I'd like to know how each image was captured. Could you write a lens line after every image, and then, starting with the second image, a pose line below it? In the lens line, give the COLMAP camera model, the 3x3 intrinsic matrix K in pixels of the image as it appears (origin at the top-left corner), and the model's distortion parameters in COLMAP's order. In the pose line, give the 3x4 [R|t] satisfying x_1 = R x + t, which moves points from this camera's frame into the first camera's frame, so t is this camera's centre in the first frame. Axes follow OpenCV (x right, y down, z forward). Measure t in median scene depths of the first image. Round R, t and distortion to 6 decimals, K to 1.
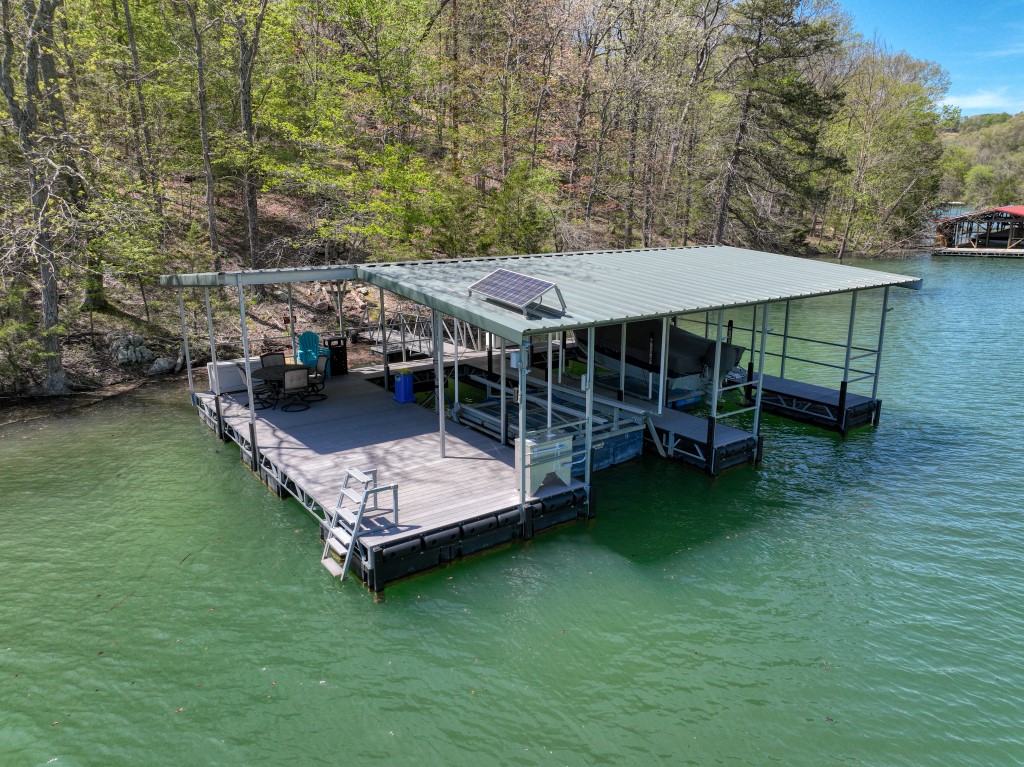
lens RADIAL K [[729.9, 0, 512.0], [0, 729.9, 383.5], [0, 0, 1]] dist [0.013608, 0.002609]
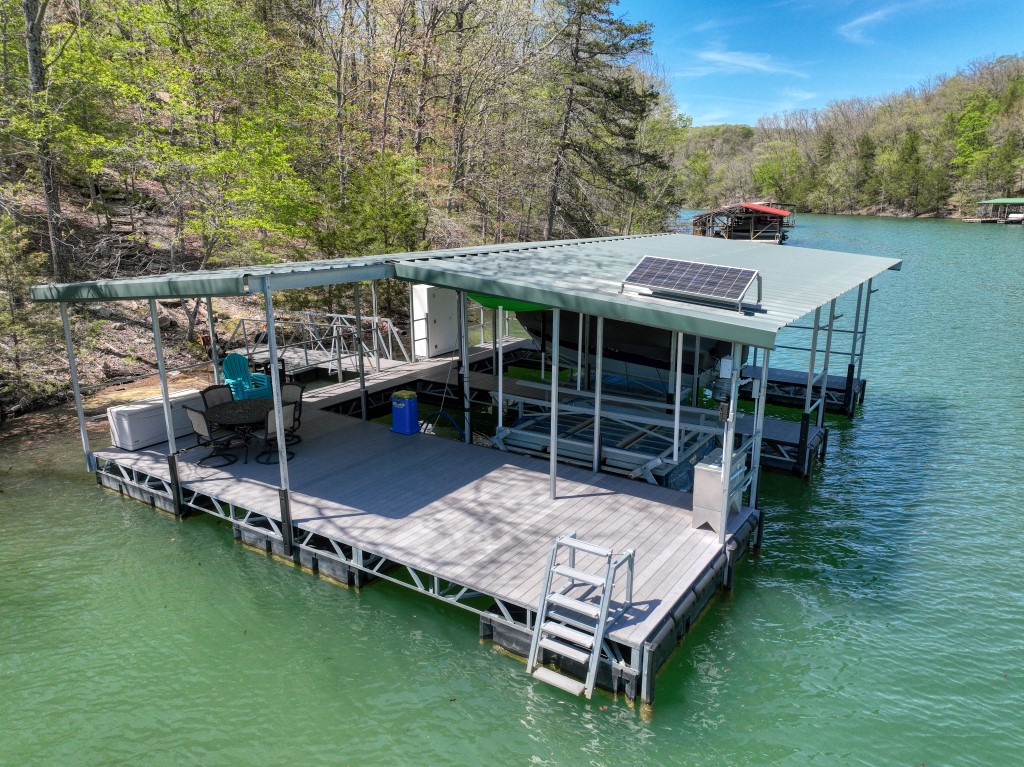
lens RADIAL K [[729.9, 0, 512.0], [0, 729.9, 383.5], [0, 0, 1]] dist [0.013608, 0.002609]
pose [[0.932813, -0.086332, 0.349866, -0.379517], [0.086685, 0.996128, 0.014683, -0.036886], [-0.349779, 0.016632, 0.936685, 0.259490]]
